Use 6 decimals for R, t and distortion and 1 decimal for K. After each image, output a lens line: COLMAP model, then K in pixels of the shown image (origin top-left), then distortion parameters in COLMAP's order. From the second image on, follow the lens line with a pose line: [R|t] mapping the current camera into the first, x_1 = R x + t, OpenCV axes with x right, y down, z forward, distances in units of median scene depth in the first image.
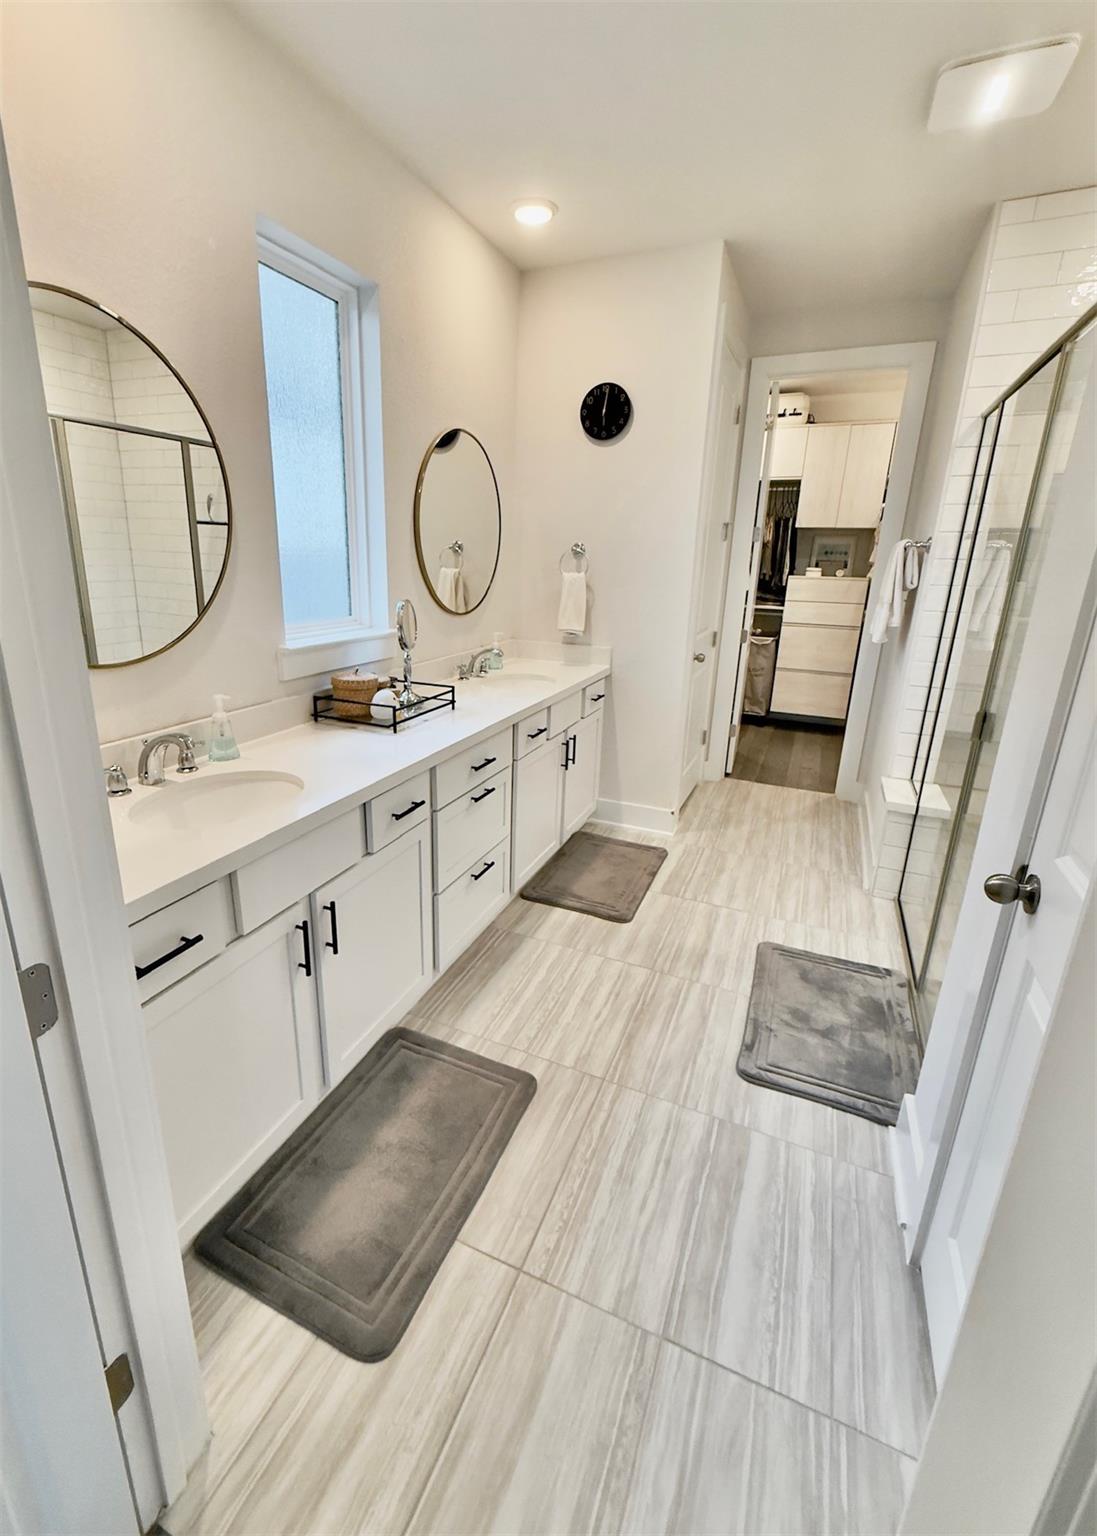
lens RADIAL K [[660.5, 0, 507.5], [0, 660.5, 755.5], [0, 0, 1]] dist [-0.000534, -0.000179]
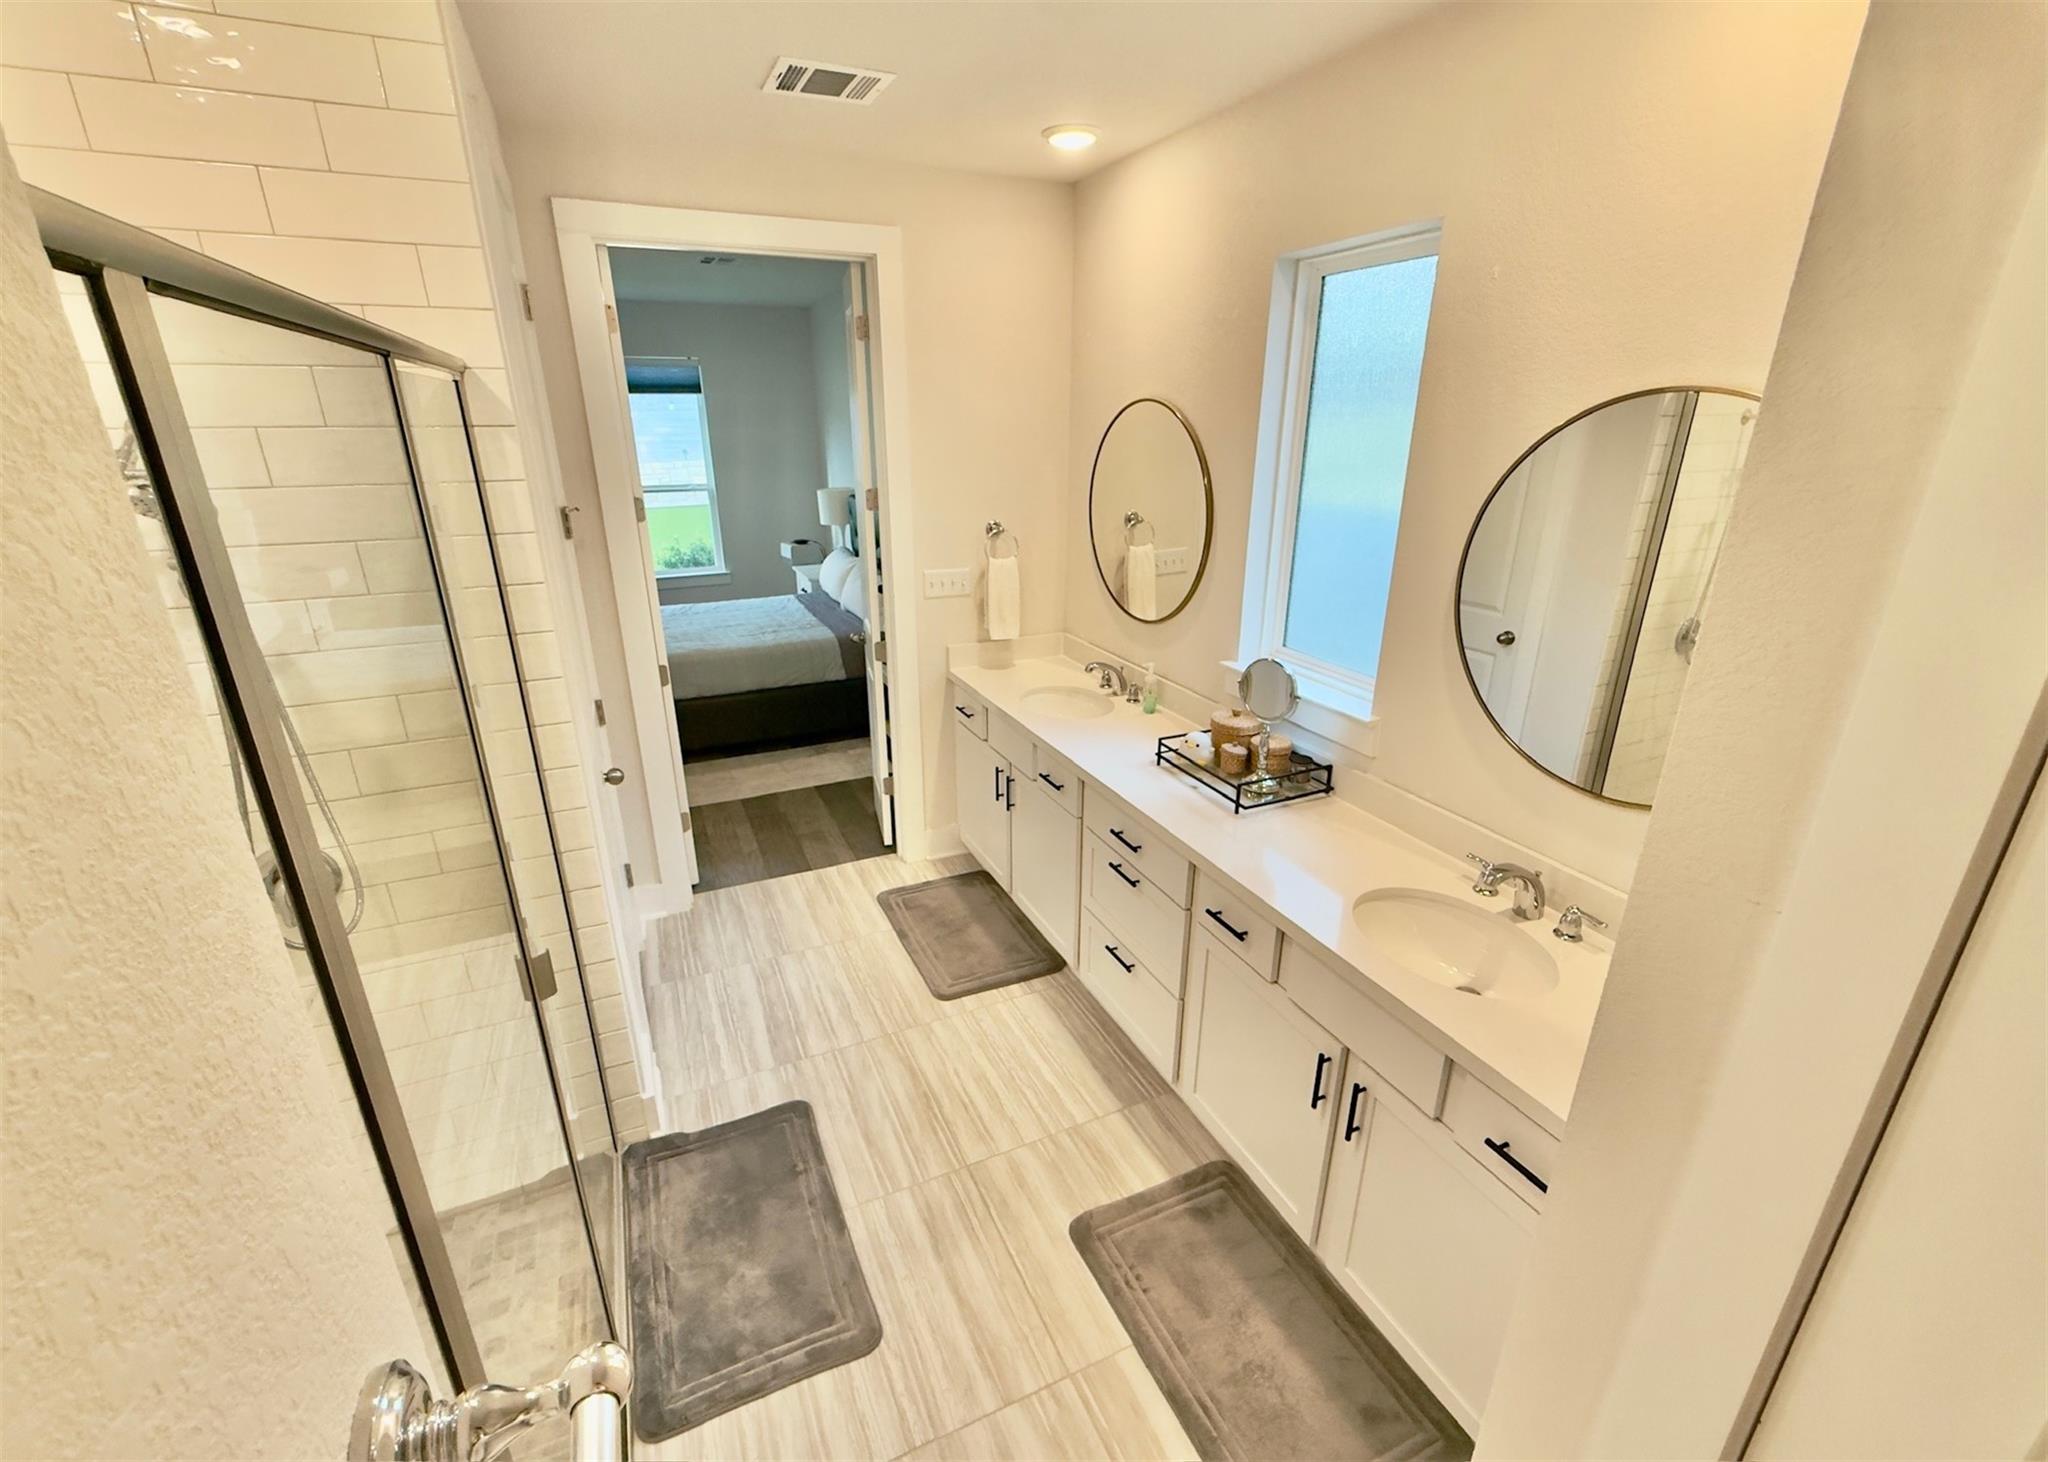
lens RADIAL K [[880.7, 0, 1024.0], [0, 880.7, 731.0], [0, 0, 1]] dist [-0.000534, -0.000179]
pose [[-0.644644, 0.244458, -0.724344, 0.848639], [-0.236592, 0.837184, 0.493099, -0.642229], [0.726952, 0.489247, -0.481849, 1.408961]]
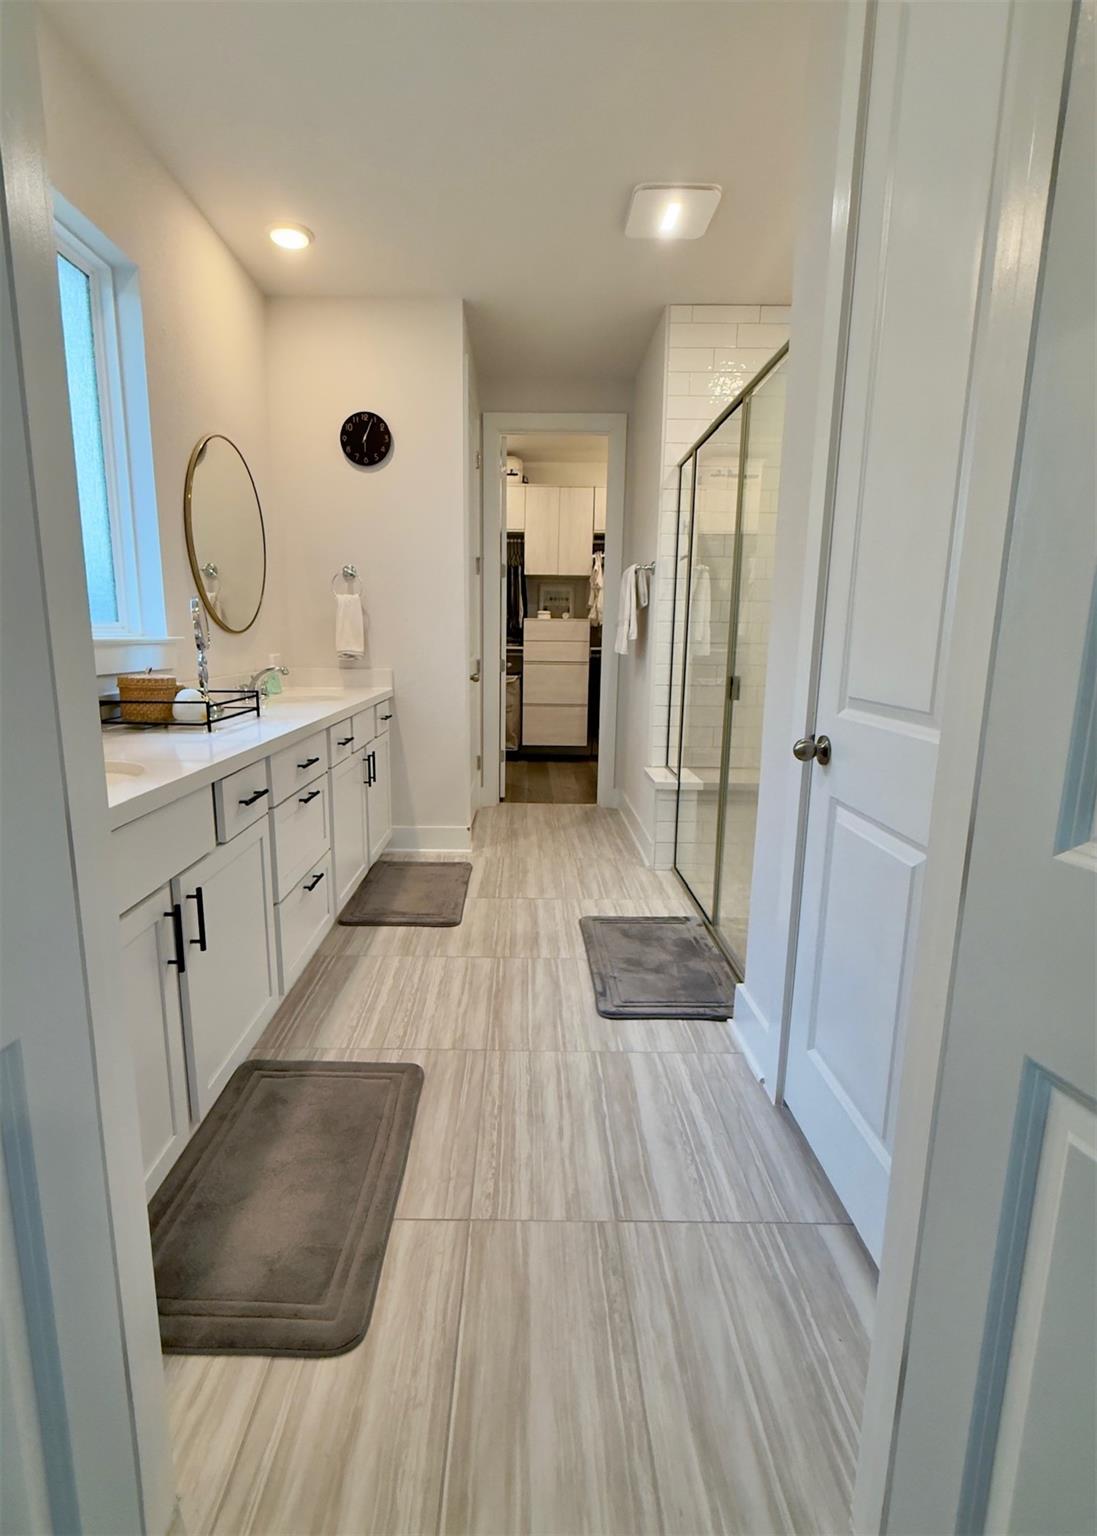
lens RADIAL K [[701.1, 0, 513.2], [0, 701.1, 763.0], [0, 0, 1]] dist [0.000872, 0.000319]
pose [[0.913155, -0.084268, 0.398806, -0.172326], [0.126288, 0.988743, -0.080243, 0.132523], [-0.387555, 0.123638, 0.913518, -0.026323]]
